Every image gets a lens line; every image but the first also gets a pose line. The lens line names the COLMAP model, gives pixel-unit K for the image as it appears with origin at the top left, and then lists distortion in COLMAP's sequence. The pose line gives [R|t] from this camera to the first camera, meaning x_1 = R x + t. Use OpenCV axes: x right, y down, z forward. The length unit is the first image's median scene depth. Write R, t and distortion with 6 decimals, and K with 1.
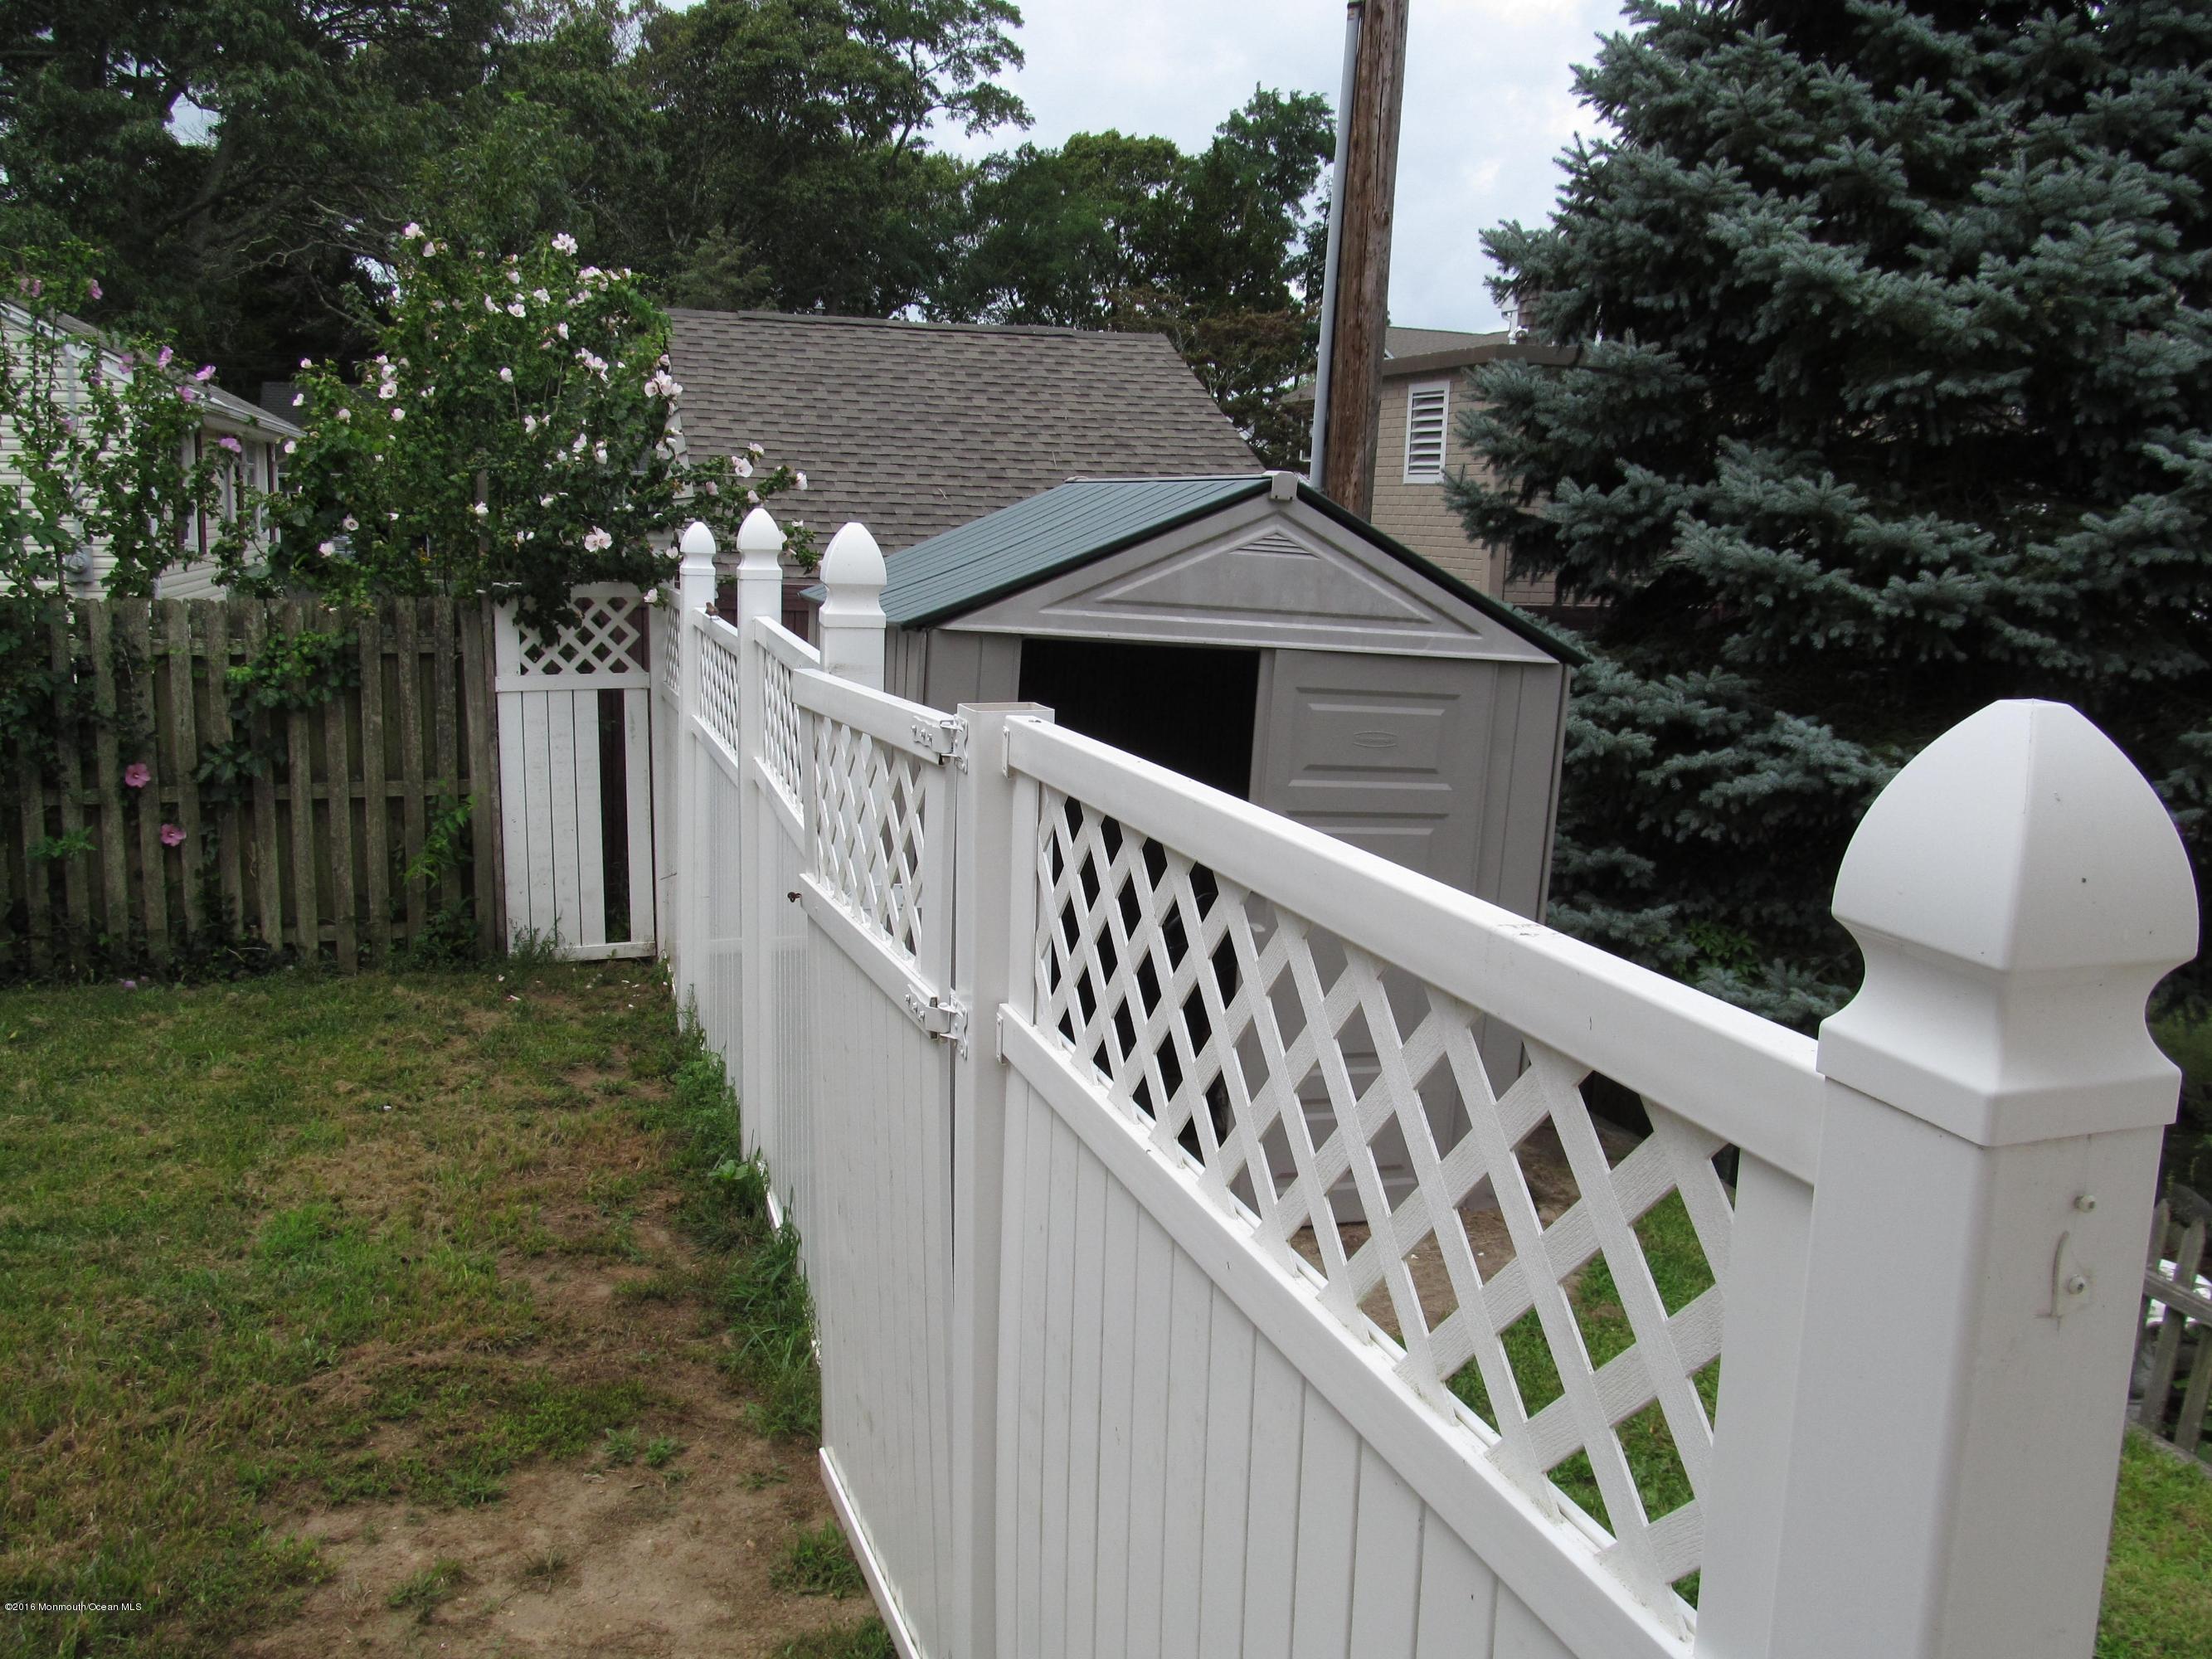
lens RADIAL K [[1855.1, 0, 1099.4], [0, 1855.1, 827.6], [0, 0, 1]] dist [-0.060680, 0.039167]
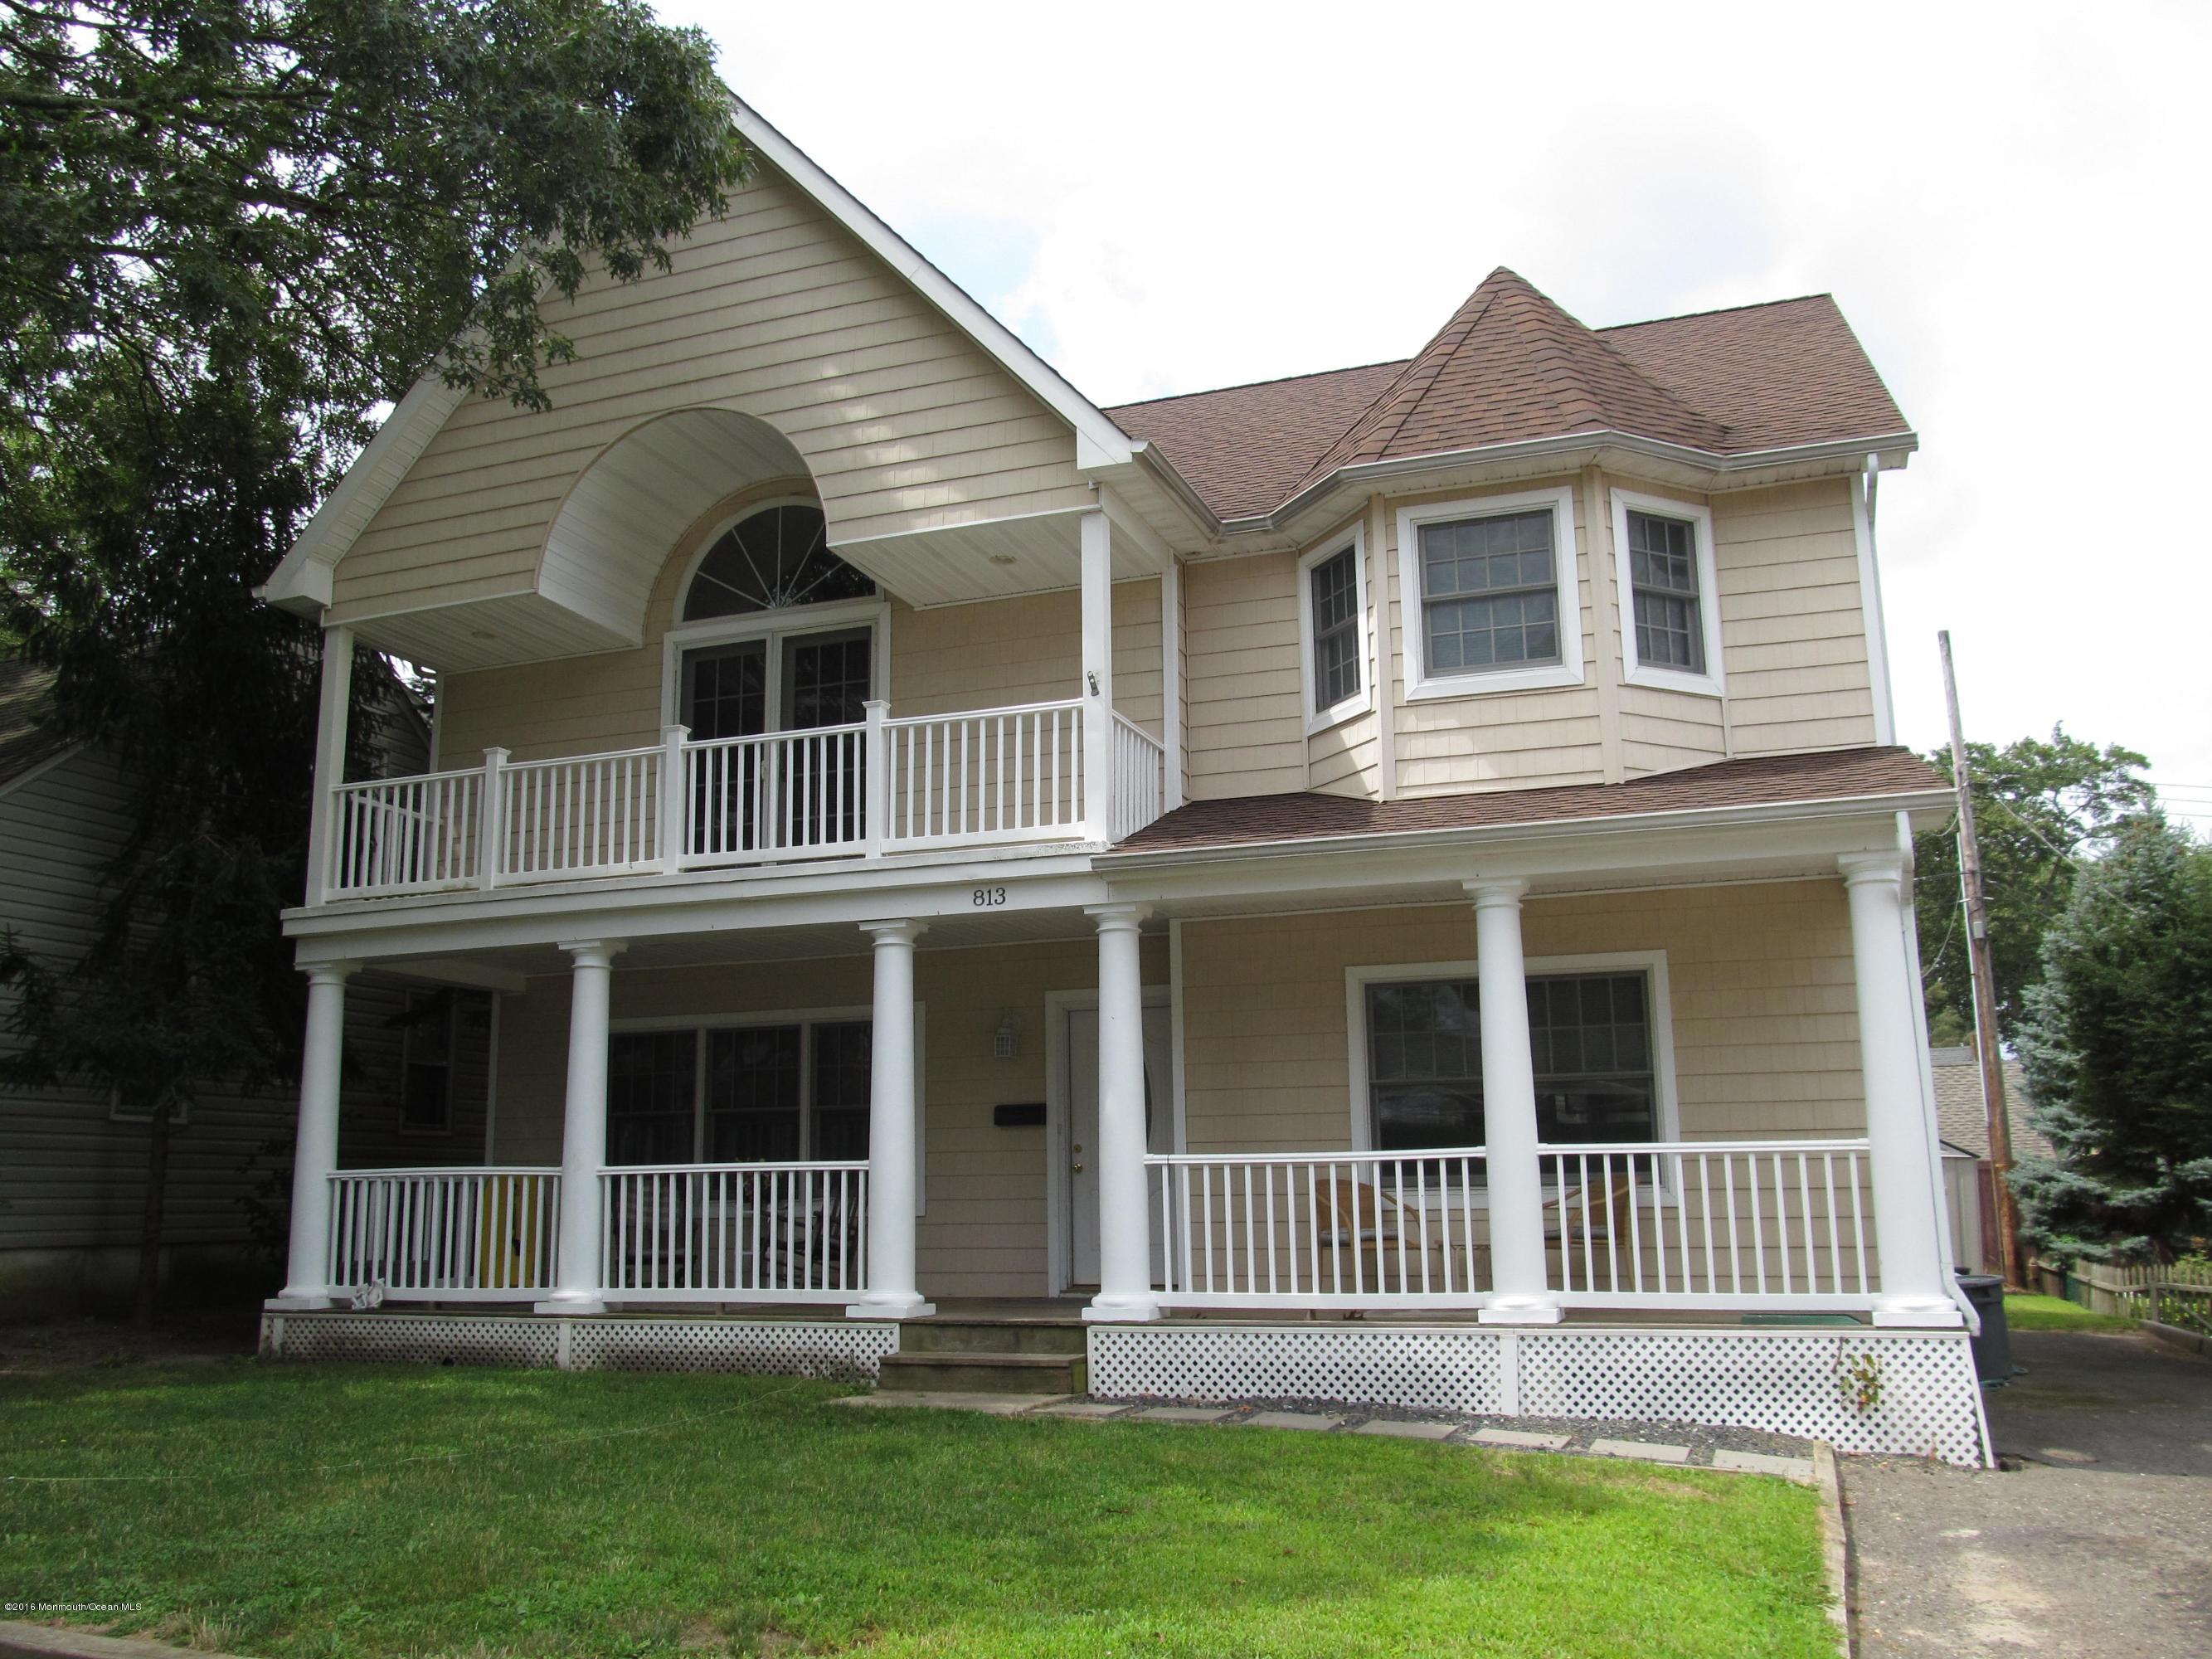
lens RADIAL K [[1855.1, 0, 1052.0], [0, 1855.1, 789.1], [0, 0, 1]] dist [-0.060680, 0.039167]
pose [[0.782552, -0.160820, -0.601455, 0.116229], [-0.080583, 0.931772, -0.353989, 0.072310], [0.617348, 0.325482, 0.716201, -0.333437]]
